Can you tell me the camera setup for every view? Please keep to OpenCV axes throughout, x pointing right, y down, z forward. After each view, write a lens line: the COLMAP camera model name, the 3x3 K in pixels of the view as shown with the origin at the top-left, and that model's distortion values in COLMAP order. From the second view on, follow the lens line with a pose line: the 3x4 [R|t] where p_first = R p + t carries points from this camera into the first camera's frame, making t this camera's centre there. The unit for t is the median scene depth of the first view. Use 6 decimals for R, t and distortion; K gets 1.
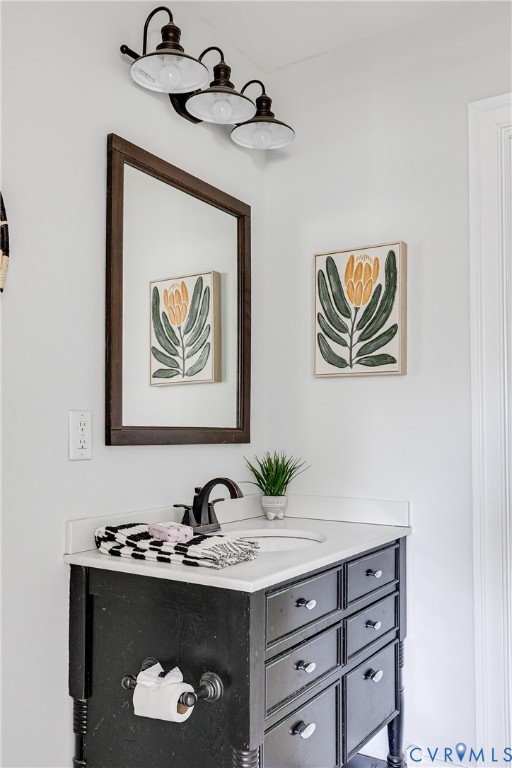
lens RADIAL K [[681.0, 0, 240.7], [0, 681.0, 410.1], [0, 0, 1]] dist [0.010776, 0.000764]
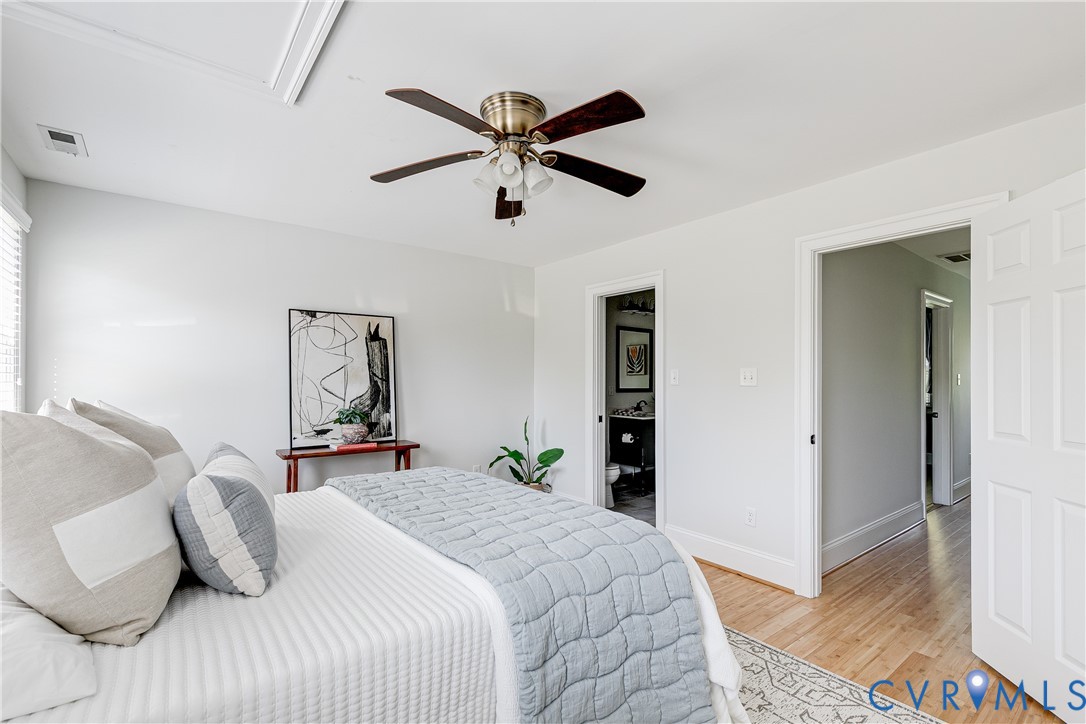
lens RADIAL K [[489.7, 0, 529.8], [0, 489.7, 374.2], [0, 0, 1]] dist [0.004673, 0.000554]
pose [[0.942117, -0.007405, -0.335201, 0.328850], [0.014204, 0.999740, 0.017836, -0.127993], [0.334982, -0.021564, 0.941978, -2.098144]]
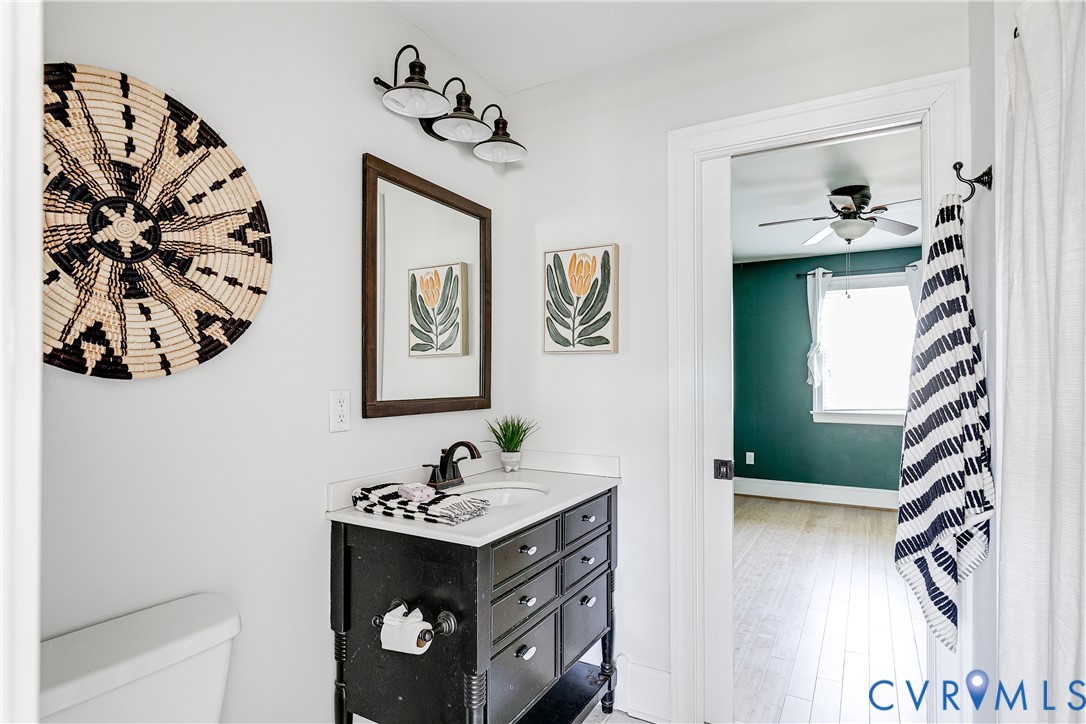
lens RADIAL K [[571.6, 0, 542.6], [0, 571.6, 369.5], [0, 0, 1]] dist [0.002685, -0.000344]
pose [[0.997659, -0.001384, 0.068371, 0.041424], [-0.000028, 0.999787, 0.020650, -0.047188], [-0.068385, -0.020603, 0.997446, -0.011193]]
